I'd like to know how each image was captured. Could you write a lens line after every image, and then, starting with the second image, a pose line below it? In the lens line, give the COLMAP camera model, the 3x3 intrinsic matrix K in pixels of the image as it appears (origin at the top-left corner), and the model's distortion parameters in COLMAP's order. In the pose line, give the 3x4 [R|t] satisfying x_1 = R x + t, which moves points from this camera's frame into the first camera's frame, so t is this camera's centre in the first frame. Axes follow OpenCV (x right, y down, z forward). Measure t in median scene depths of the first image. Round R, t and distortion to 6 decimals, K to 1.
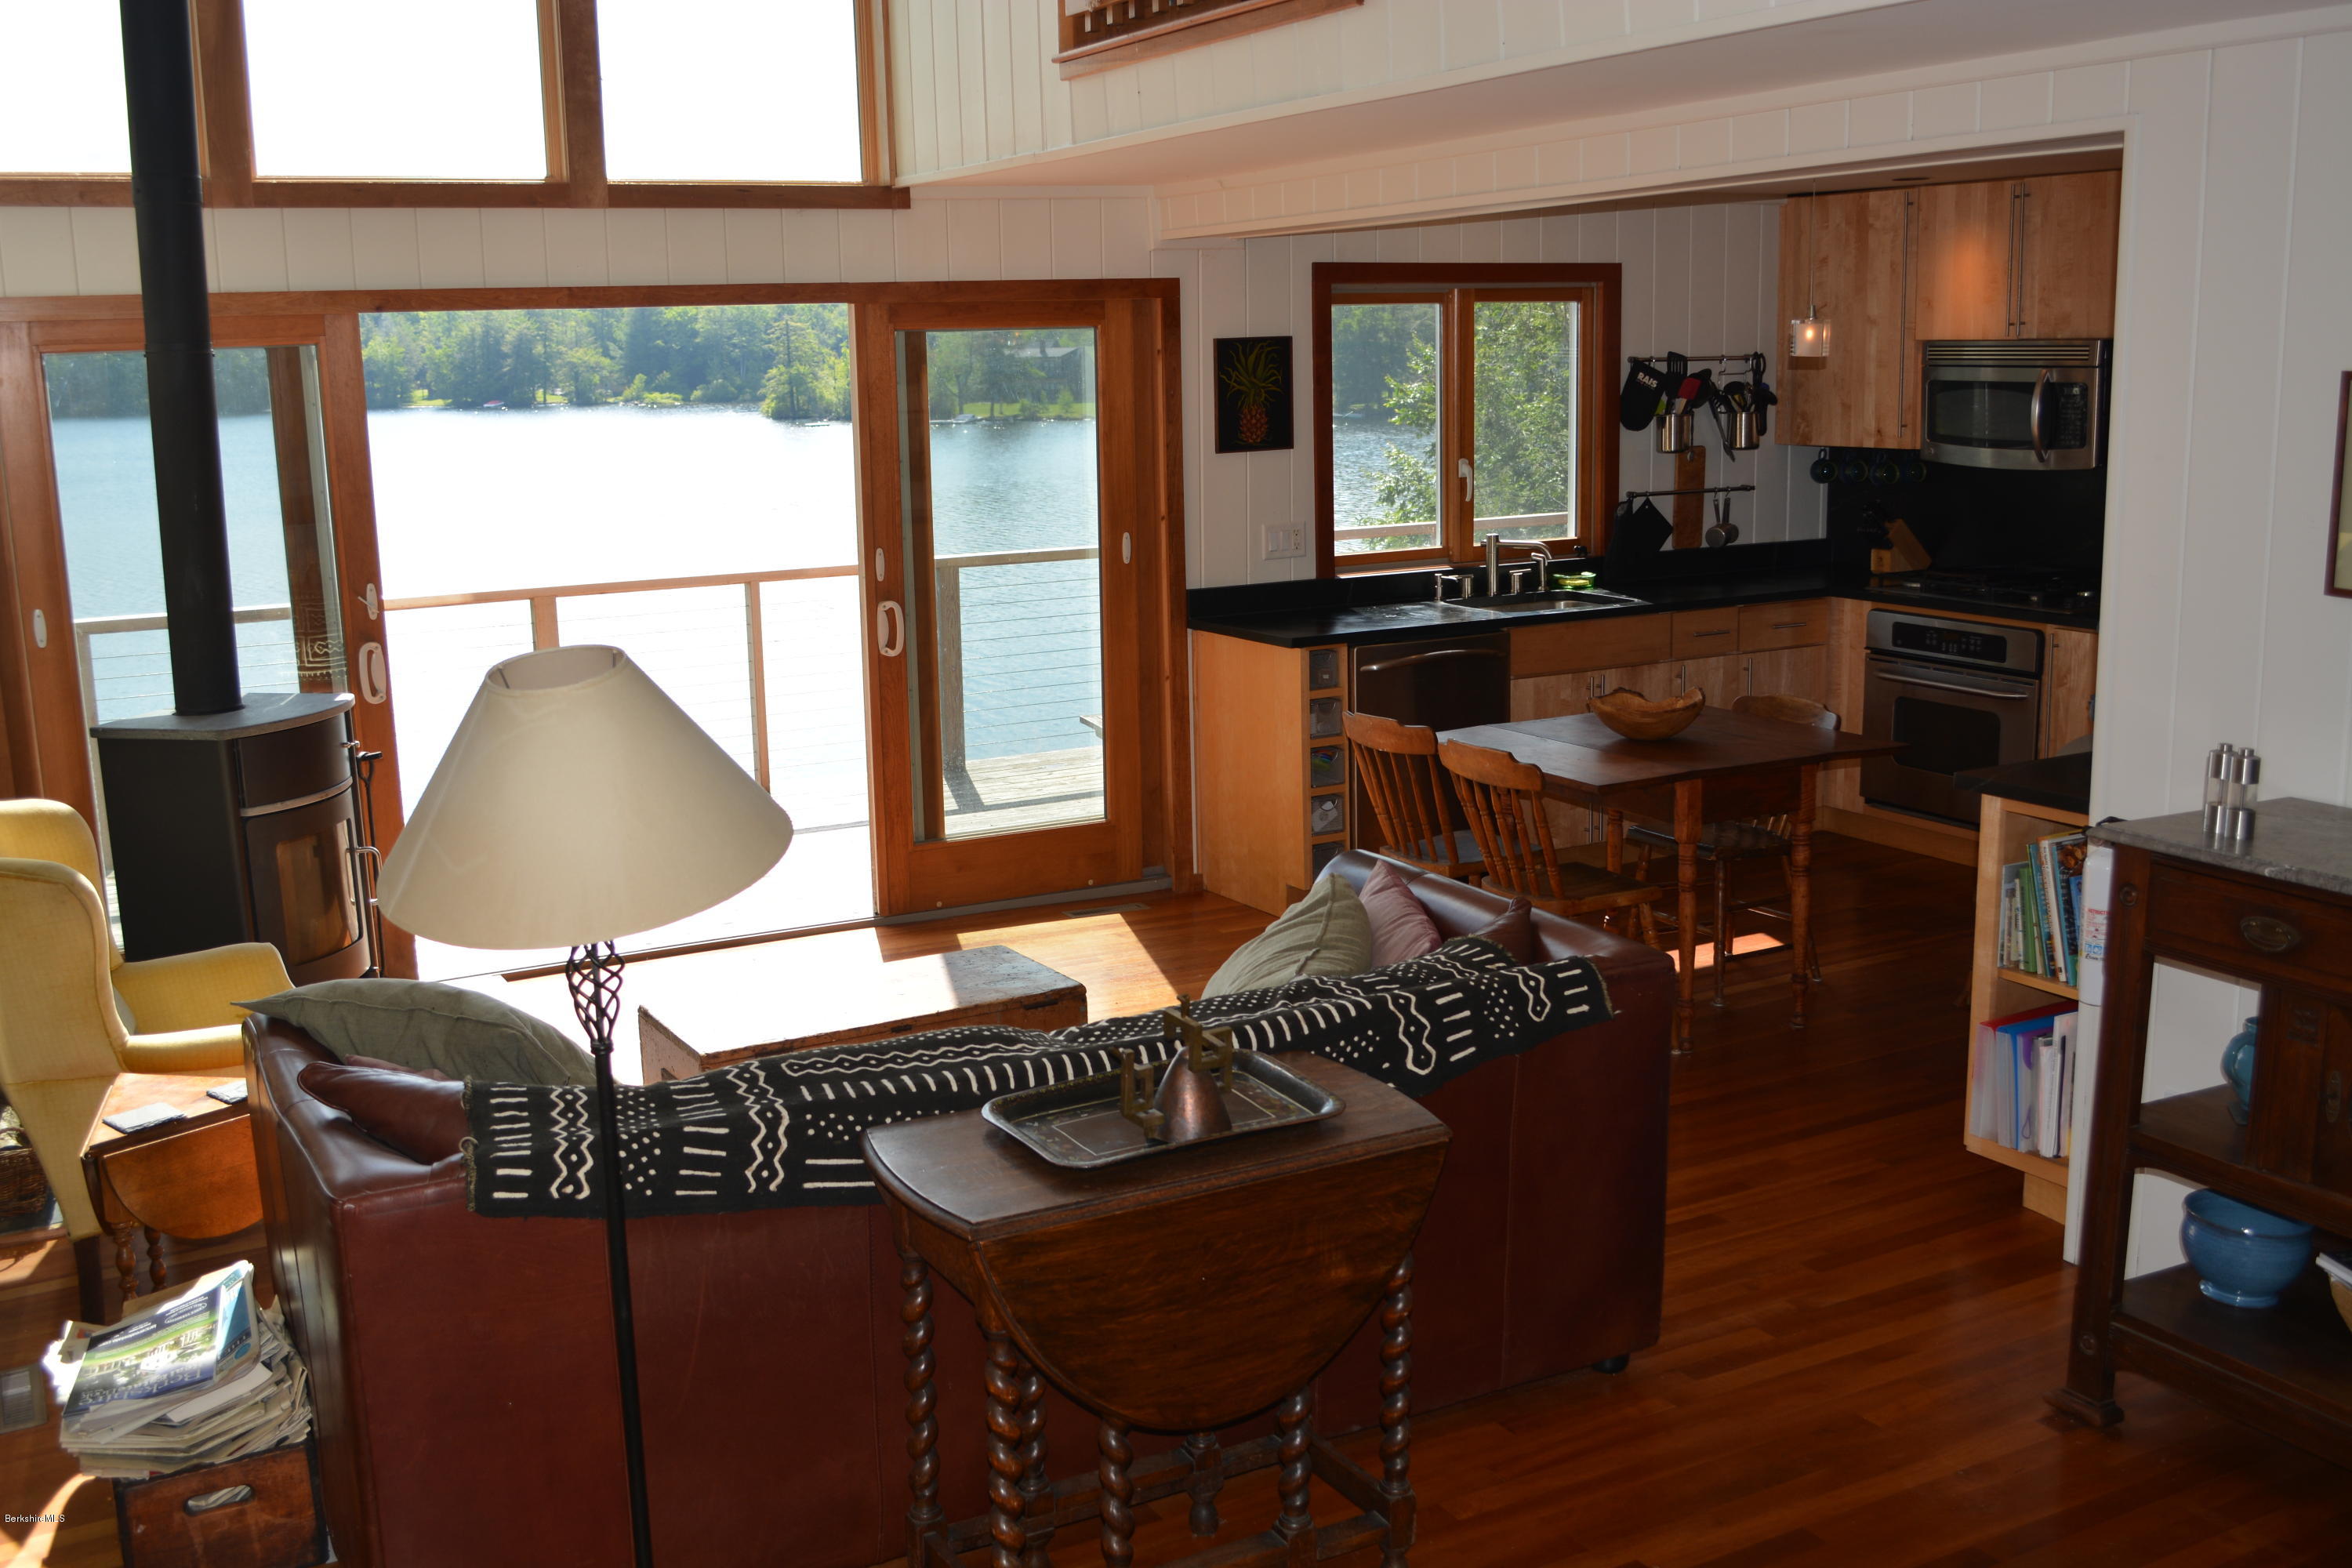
lens RADIAL K [[2248.9, 0, 1176.0], [0, 2248.9, 784.0], [0, 0, 1]] dist [-0.064398, 0.011105]
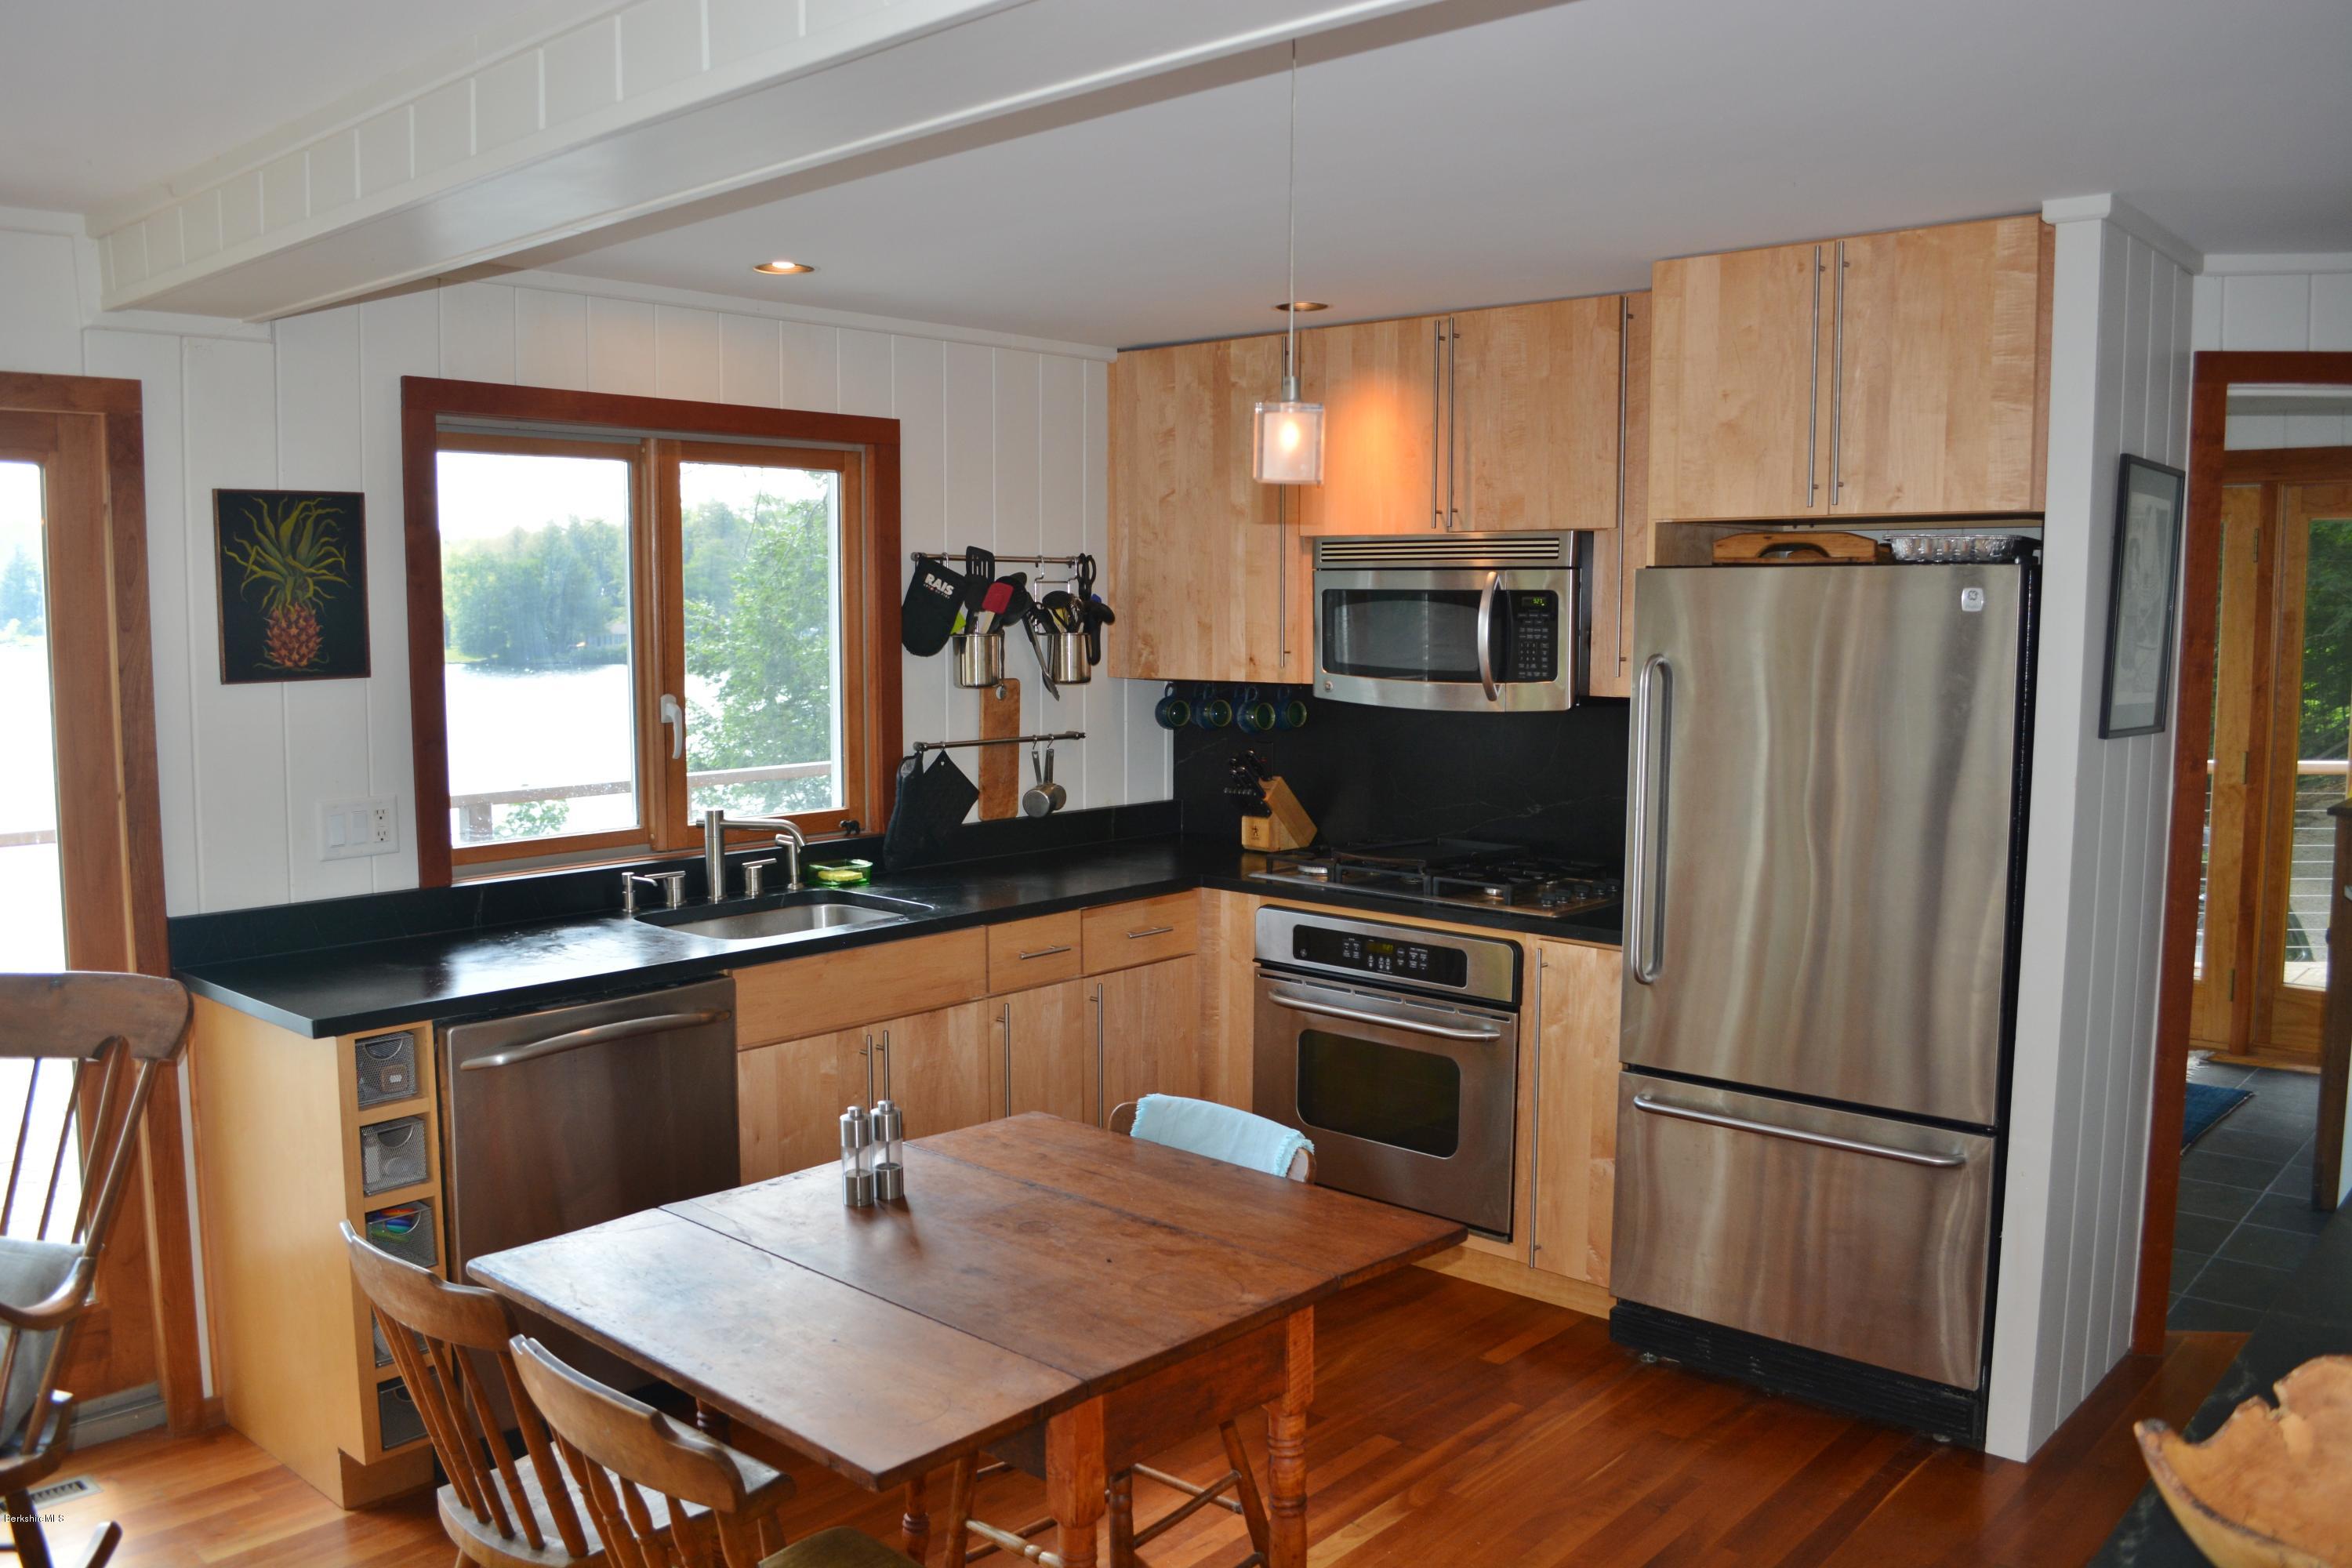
lens RADIAL K [[1859.7, 0, 1181.9], [0, 1859.7, 785.6], [0, 0, 1]] dist [-0.087096, 0.017438]
pose [[0.941824, -0.009371, 0.335975, 0.087964], [0.042080, 0.995033, -0.090210, -0.063309], [-0.333461, 0.099100, 0.937541, 0.444314]]
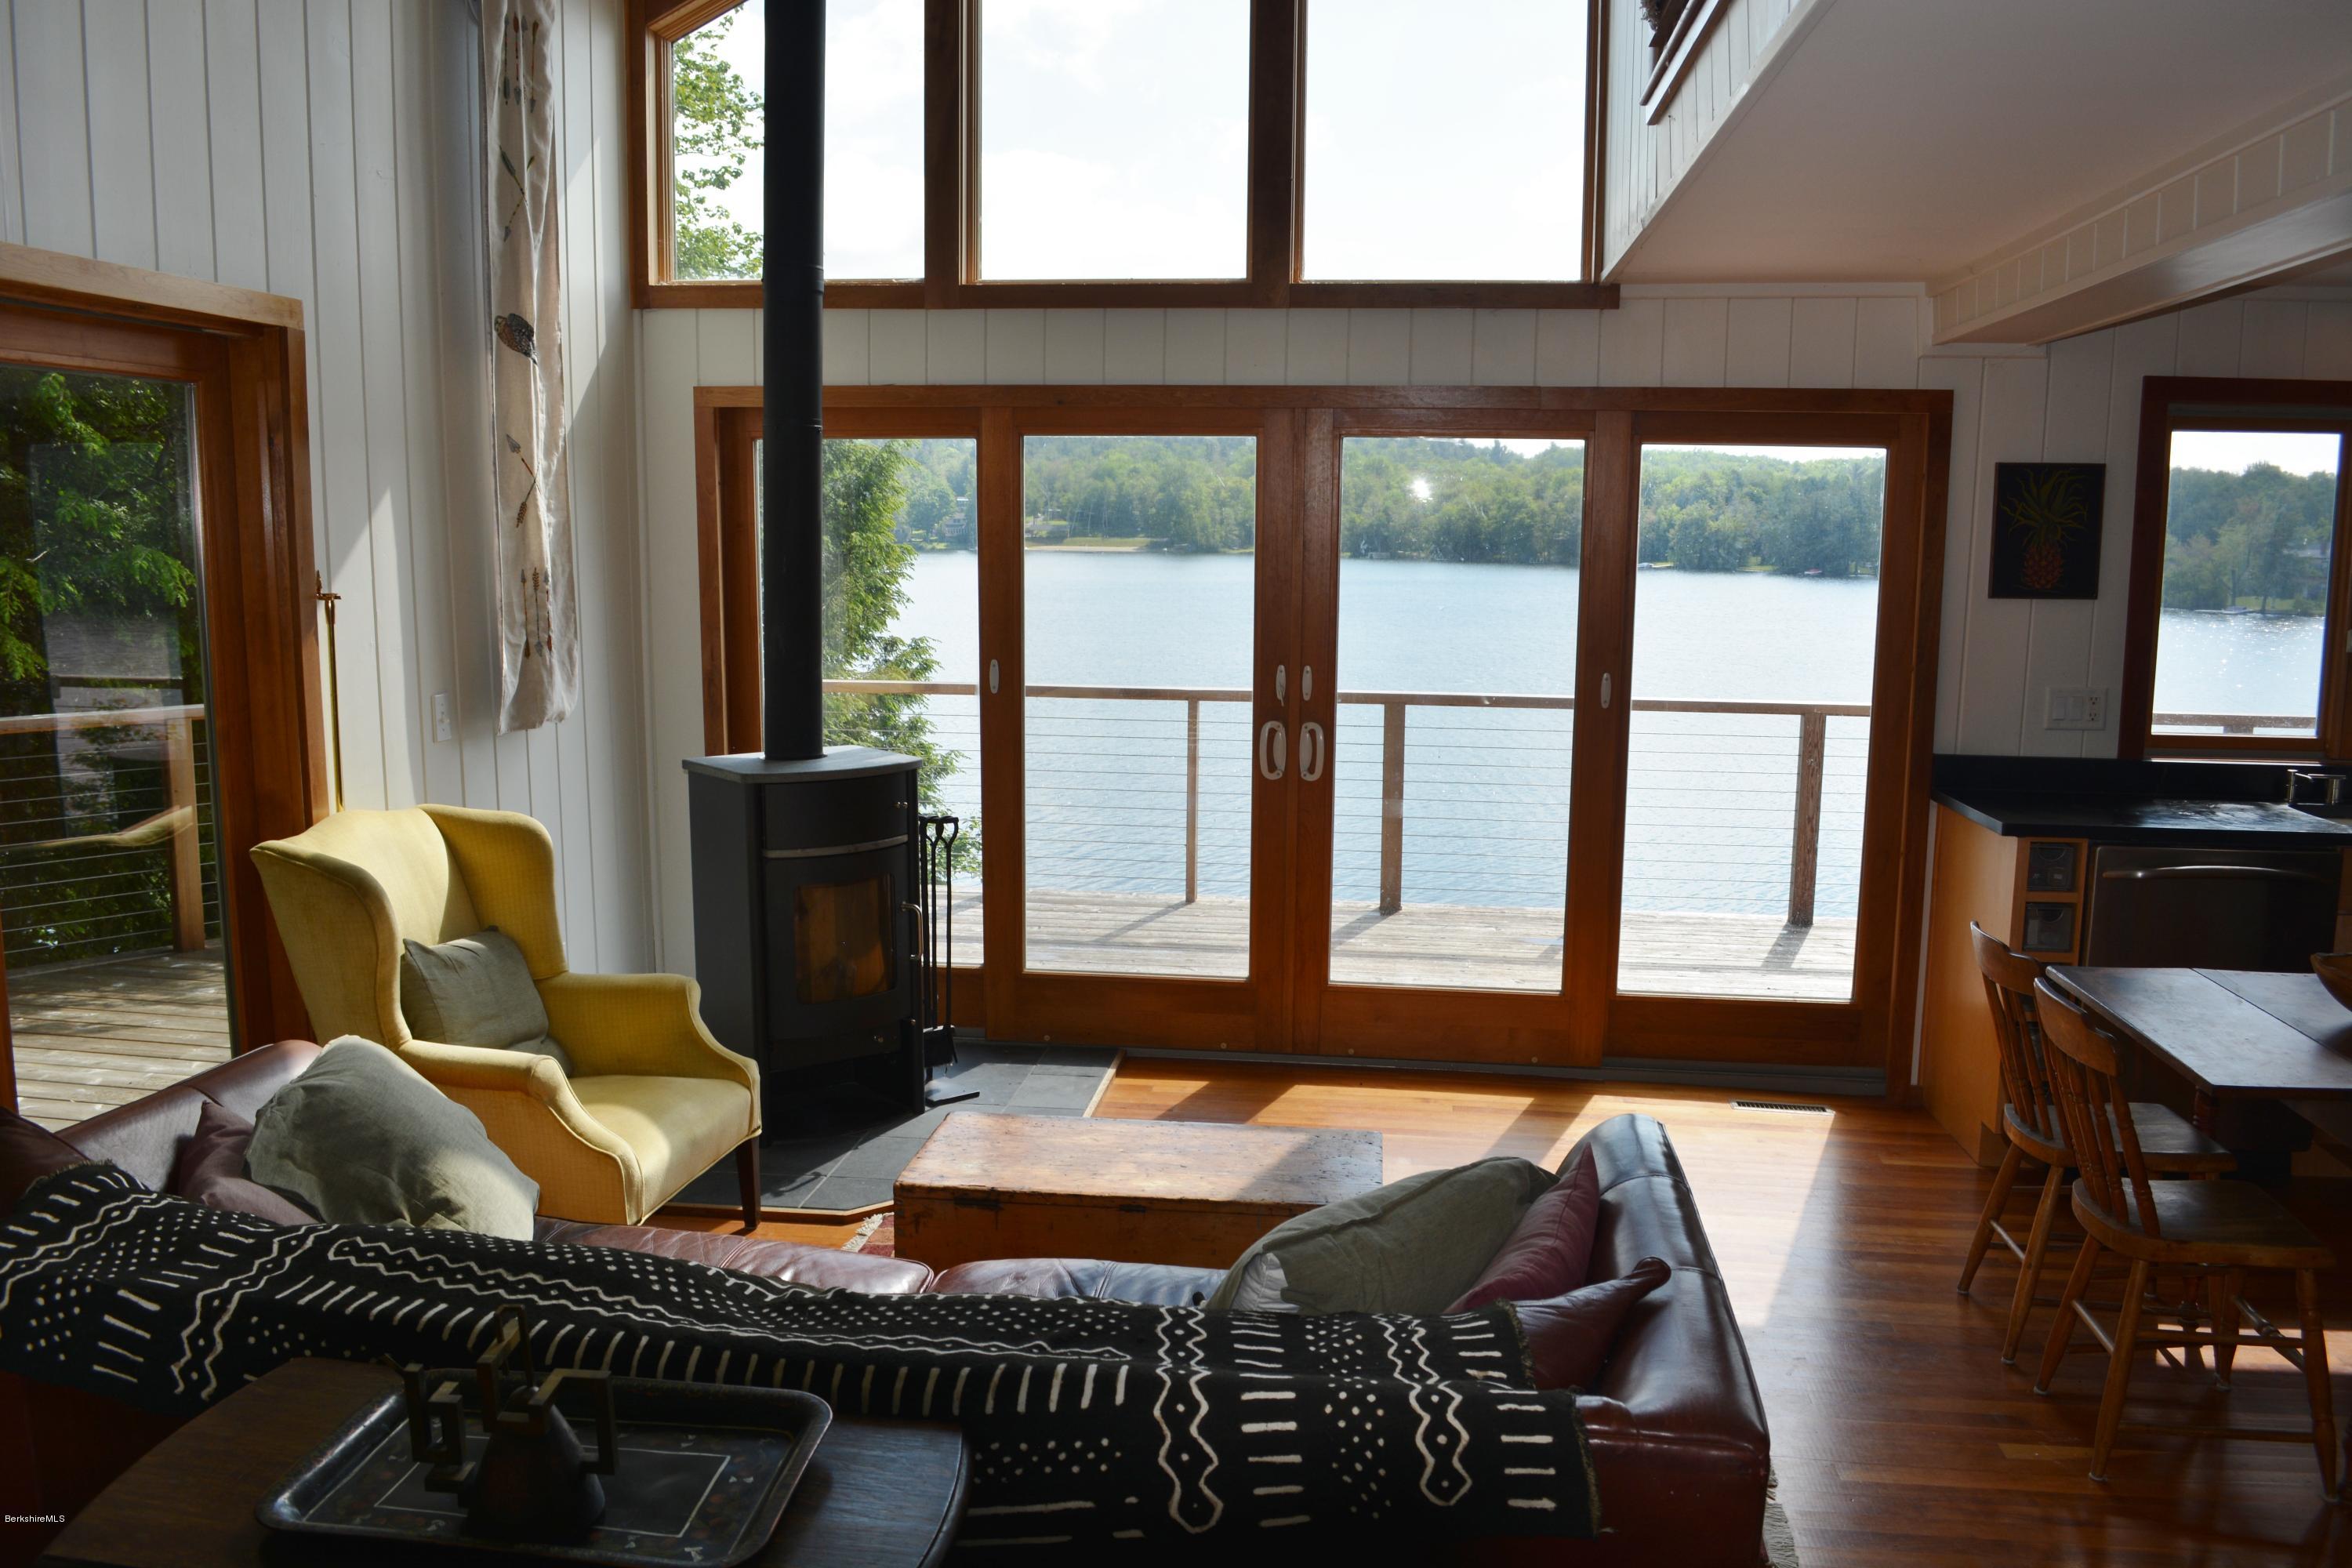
lens RADIAL K [[1847.0, 0, 1182.8], [0, 1847.0, 787.6], [0, 0, 1]] dist [-0.086517, 0.016399]
pose [[0.808913, 0.113431, -0.576883, 0.163146], [-0.142400, 0.989796, -0.005054, -0.027983], [0.570423, 0.086236, 0.816811, 0.256925]]
